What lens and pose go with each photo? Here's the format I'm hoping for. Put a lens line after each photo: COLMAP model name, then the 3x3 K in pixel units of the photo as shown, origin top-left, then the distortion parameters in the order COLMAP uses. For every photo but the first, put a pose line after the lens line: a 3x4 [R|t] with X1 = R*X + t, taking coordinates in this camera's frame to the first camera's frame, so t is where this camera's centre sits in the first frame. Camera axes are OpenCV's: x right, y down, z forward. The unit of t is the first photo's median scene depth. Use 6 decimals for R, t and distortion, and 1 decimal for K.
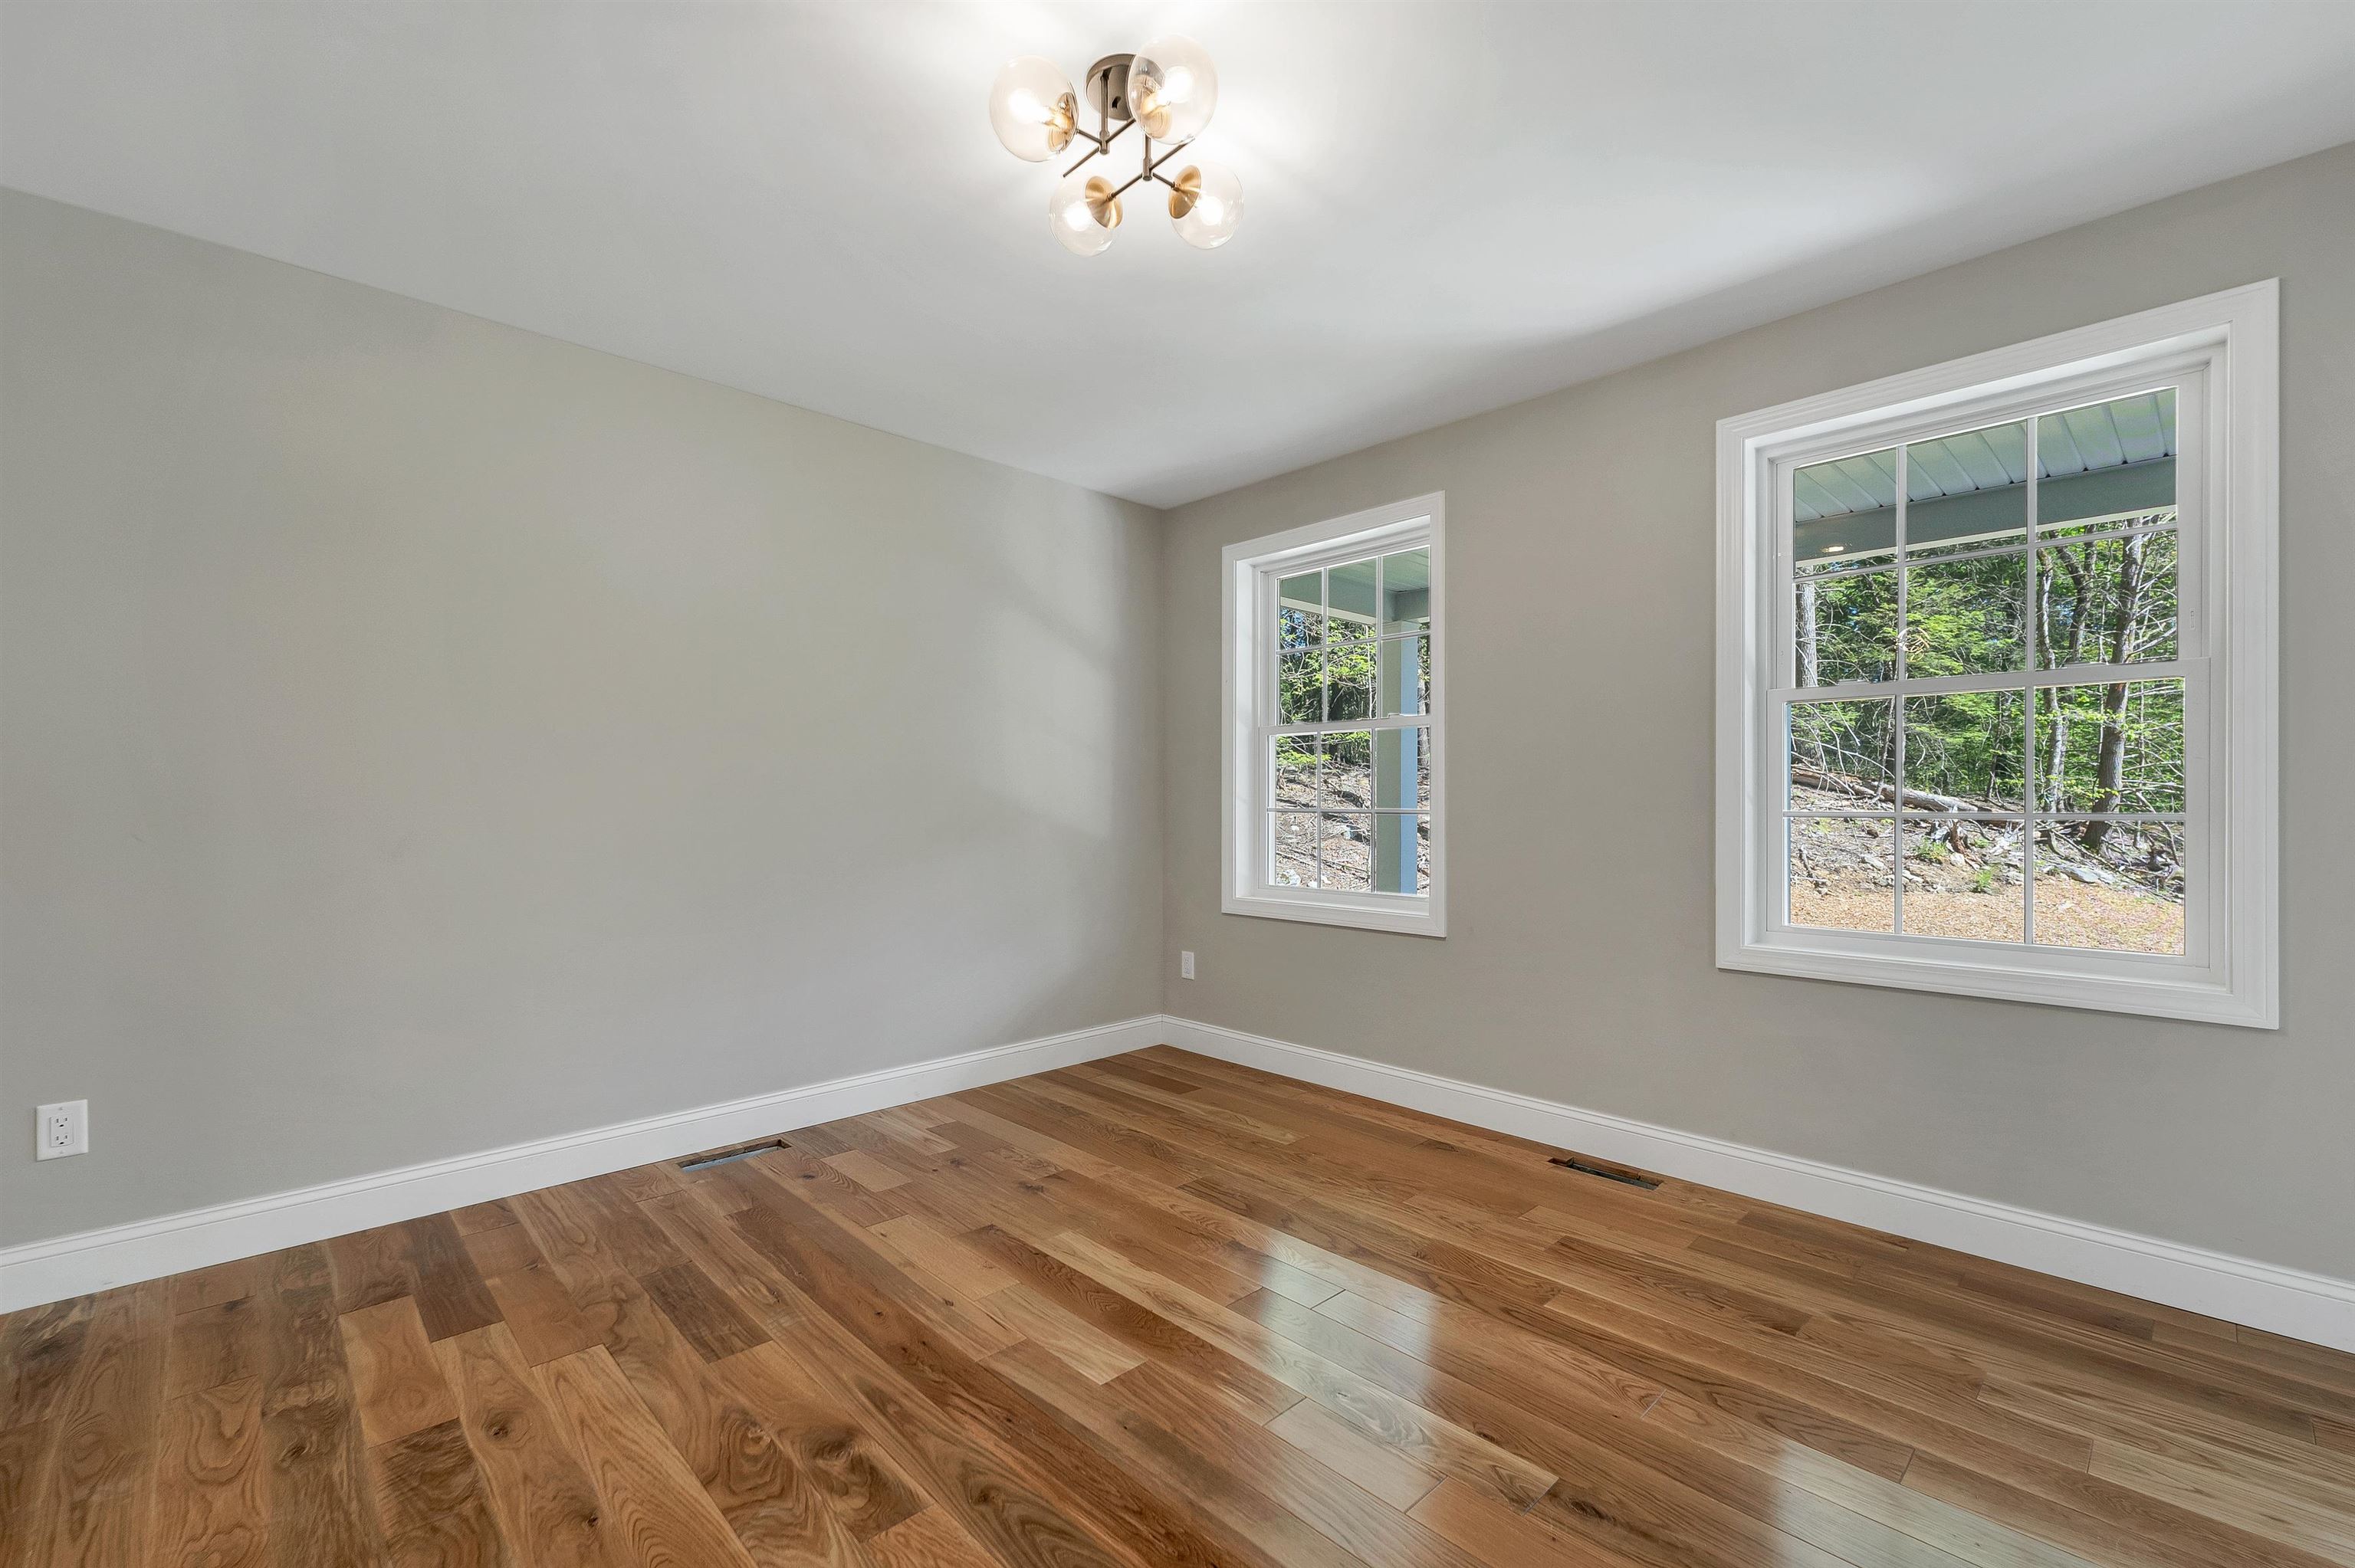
lens RADIAL K [[967.4, 0, 1192.5], [0, 967.4, 799.2], [0, 0, 1]] dist [-0.000347, 0.000963]
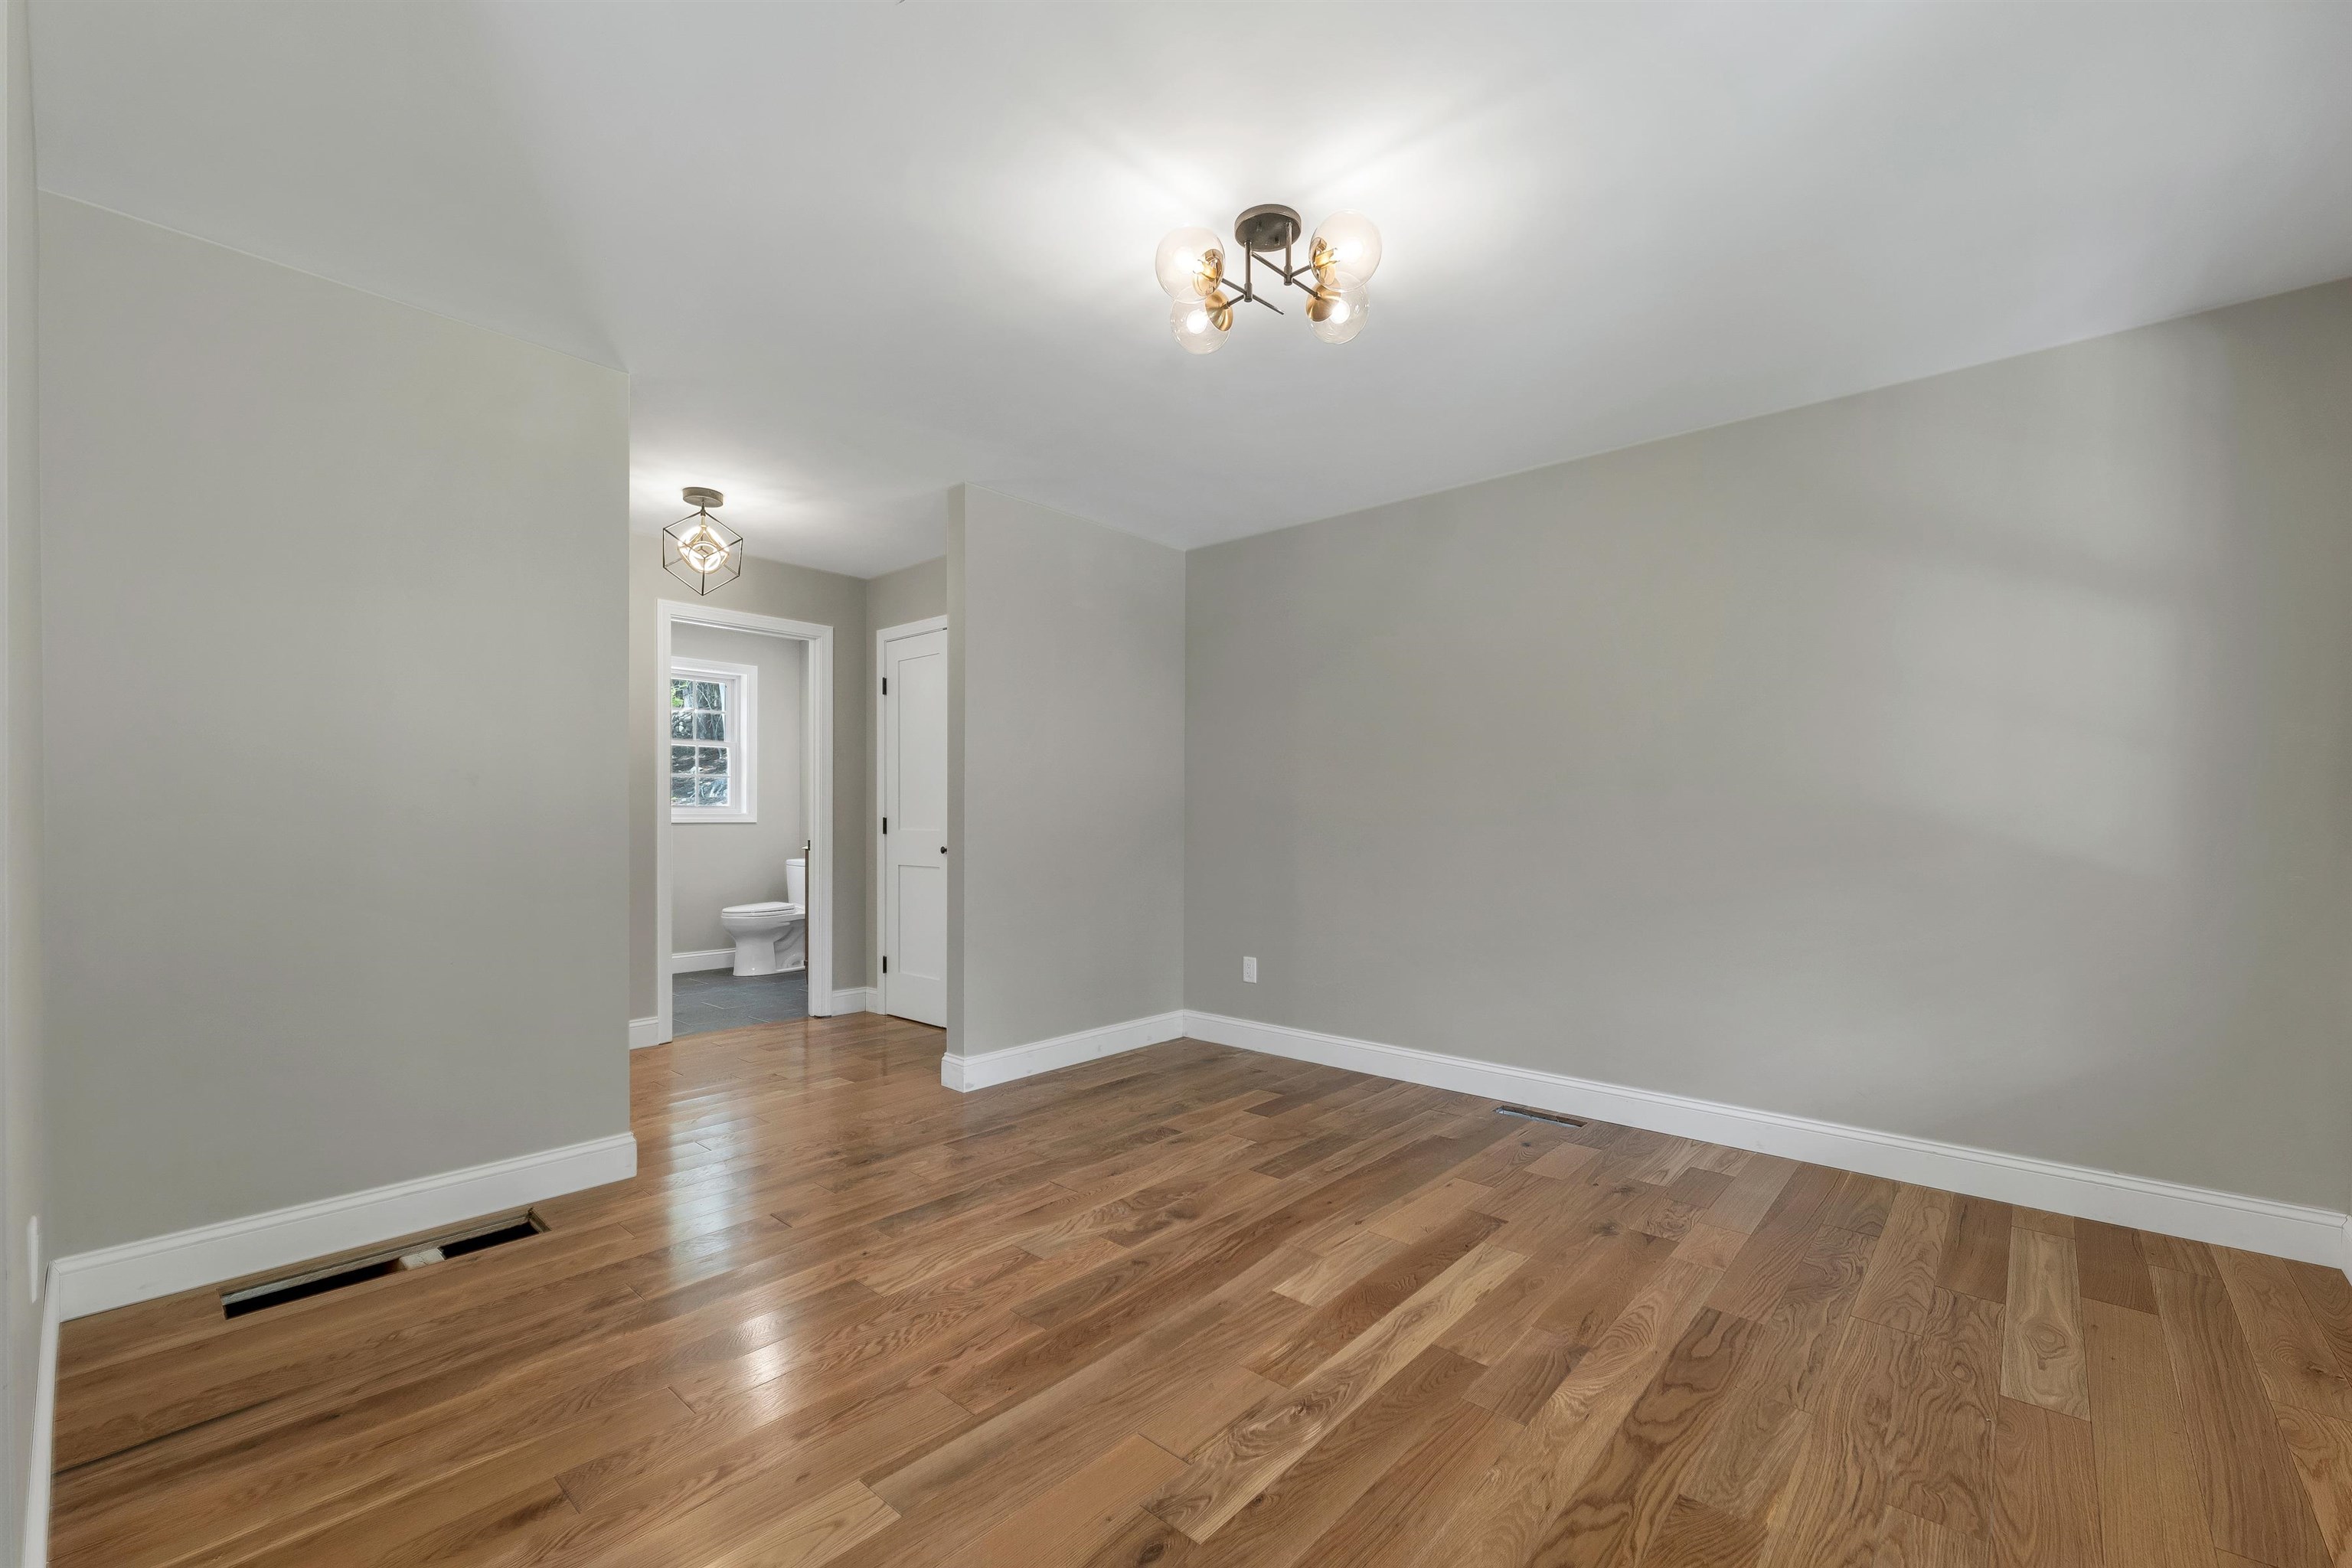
lens RADIAL K [[966.4, 0, 1178.6], [0, 966.4, 799.0], [0, 0, 1]] dist [-0.000347, 0.000963]
pose [[0.094363, -0.017231, -0.995389, 0.871606], [-0.001410, 0.999847, -0.017441, 0.002234], [0.995537, 0.003050, 0.094324, 0.591400]]
